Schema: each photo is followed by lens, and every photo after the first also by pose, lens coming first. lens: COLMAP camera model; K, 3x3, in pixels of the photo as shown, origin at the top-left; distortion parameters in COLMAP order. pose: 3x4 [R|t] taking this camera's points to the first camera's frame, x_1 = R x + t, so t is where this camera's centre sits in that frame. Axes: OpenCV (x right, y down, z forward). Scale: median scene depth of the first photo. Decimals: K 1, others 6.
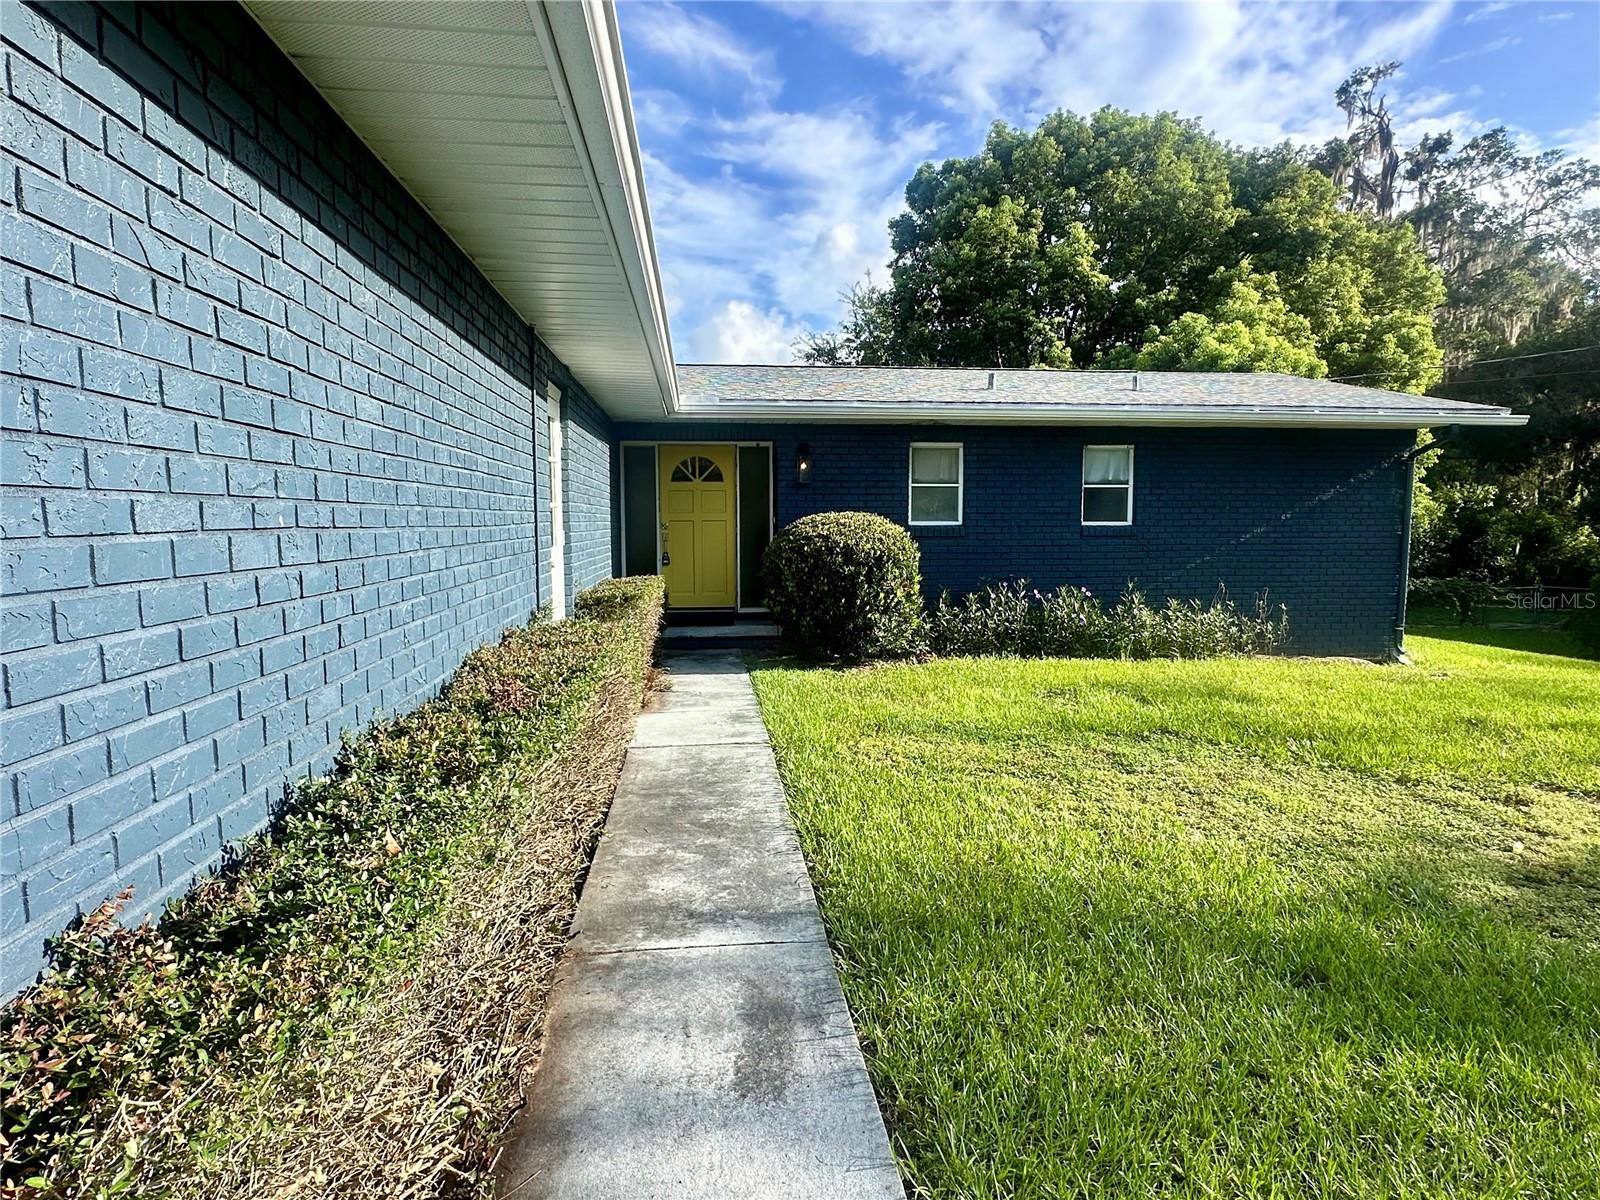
lens RADIAL K [[841.0, 0, 800.7], [0, 841.0, 613.7], [0, 0, 1]] dist [-0.003438, -0.000530]
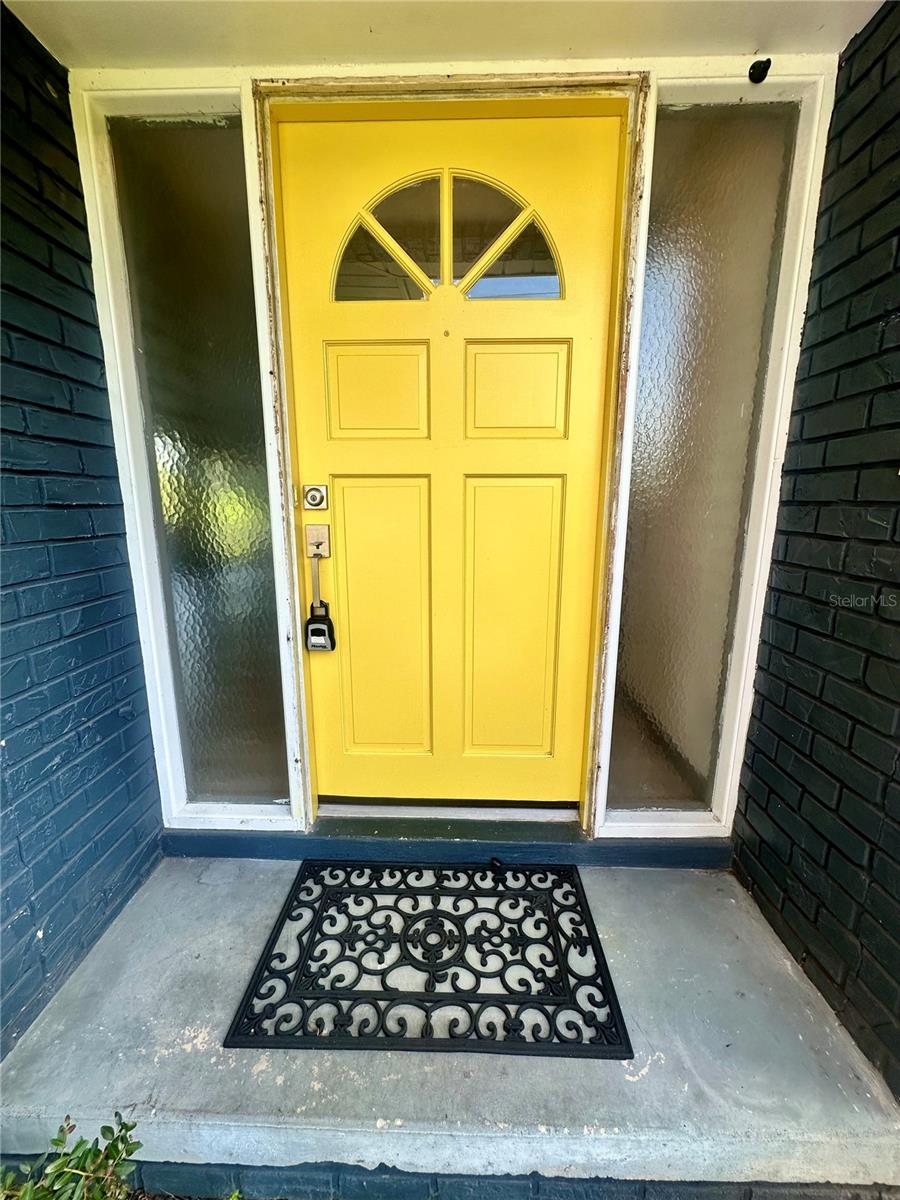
lens RADIAL K [[477.0, 0, 451.6], [0, 477.0, 595.7], [0, 0, 1]] dist [-0.001343, 0.000115]
pose [[0.989518, 0.033616, -0.140439, -0.101900], [-0.021142, 0.995773, 0.089388, -0.089930], [0.142850, -0.085481, 0.986046, 0.874470]]
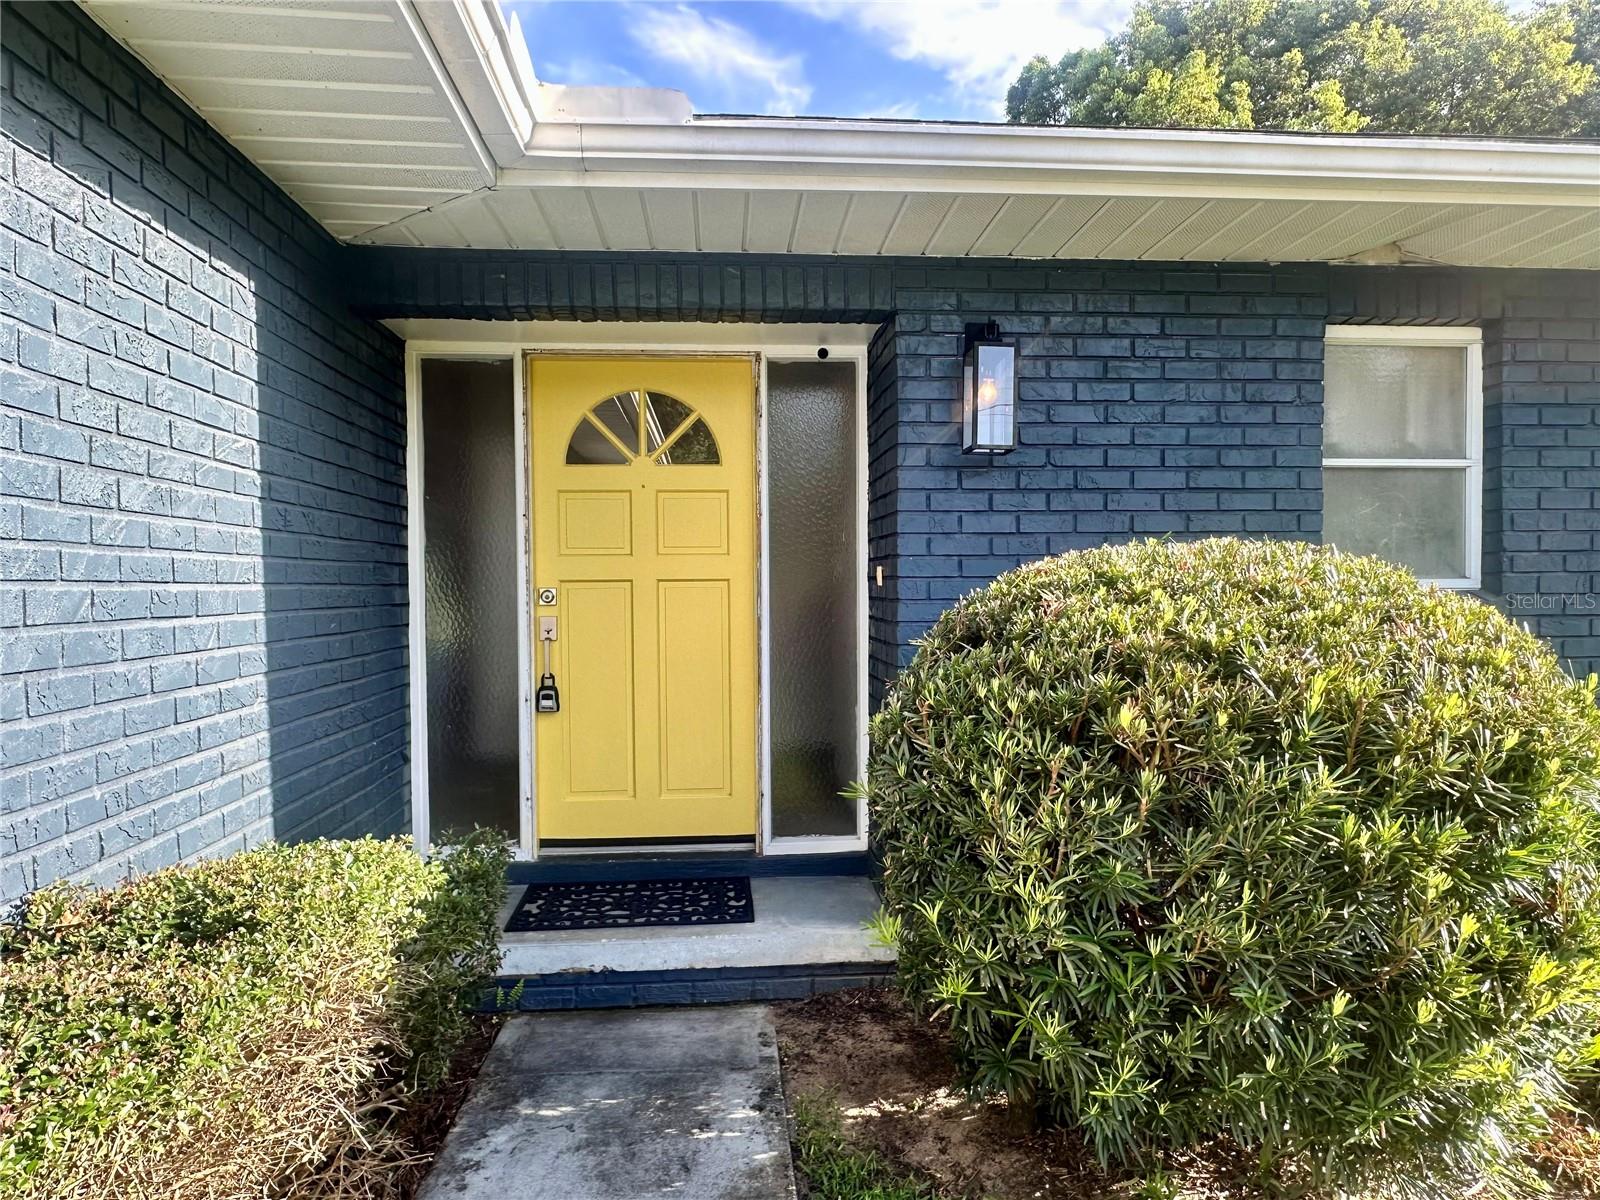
lens RADIAL K [[1001.1, 0, 801.4], [0, 1001.1, 605.5], [0, 0, 1]] dist [-0.006149, -0.001673]
pose [[0.999463, -0.004675, -0.032441, -0.047684], [0.001804, 0.996122, -0.087960, -0.066482], [0.032726, 0.087855, 0.995596, 0.614937]]
